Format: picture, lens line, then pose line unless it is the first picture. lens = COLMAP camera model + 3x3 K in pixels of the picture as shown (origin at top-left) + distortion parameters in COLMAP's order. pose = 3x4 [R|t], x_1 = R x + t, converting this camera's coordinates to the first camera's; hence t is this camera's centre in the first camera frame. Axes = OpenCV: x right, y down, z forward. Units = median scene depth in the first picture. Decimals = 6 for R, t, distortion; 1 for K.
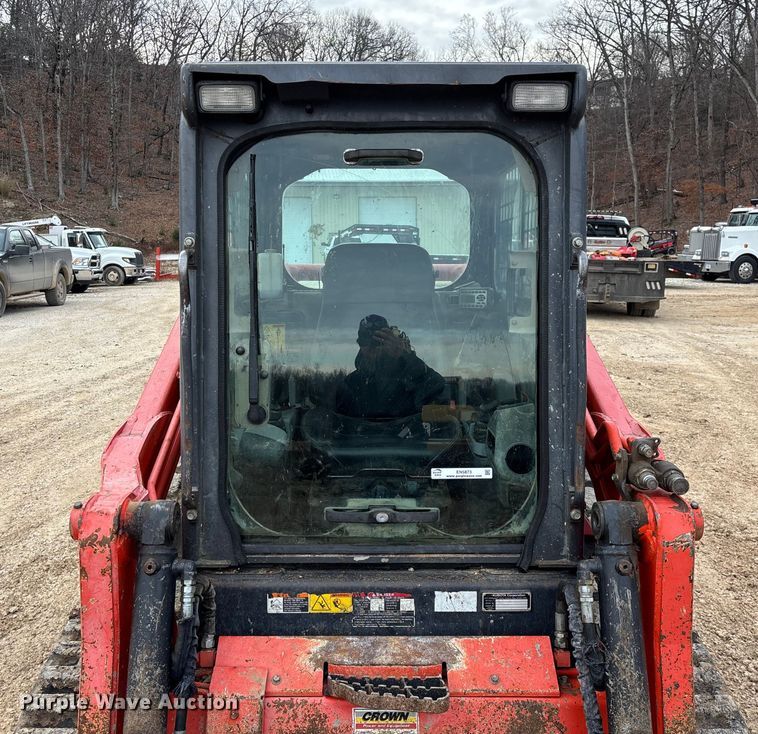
lens RADIAL K [[822.3, 0, 365.9], [0, 822.3, 318.0], [0, 0, 1]] dist [0.022072, -0.026514]
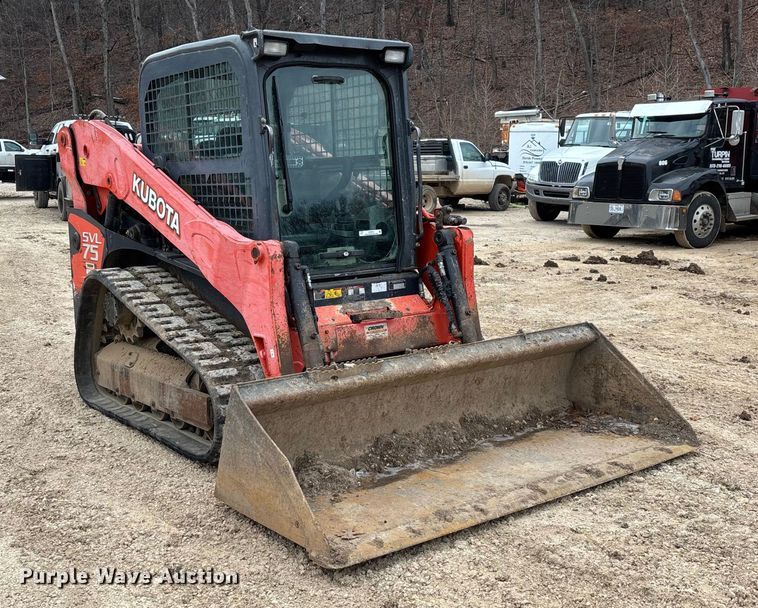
lens RADIAL K [[961.5, 0, 347.6], [0, 961.5, 334.7], [0, 0, 1]] dist [0.108769, -0.022900]
pose [[0.804909, -0.118469, 0.581452, -1.488753], [0.067005, 0.991747, 0.109311, 0.180452], [-0.589603, -0.049025, 0.806204, -1.055483]]
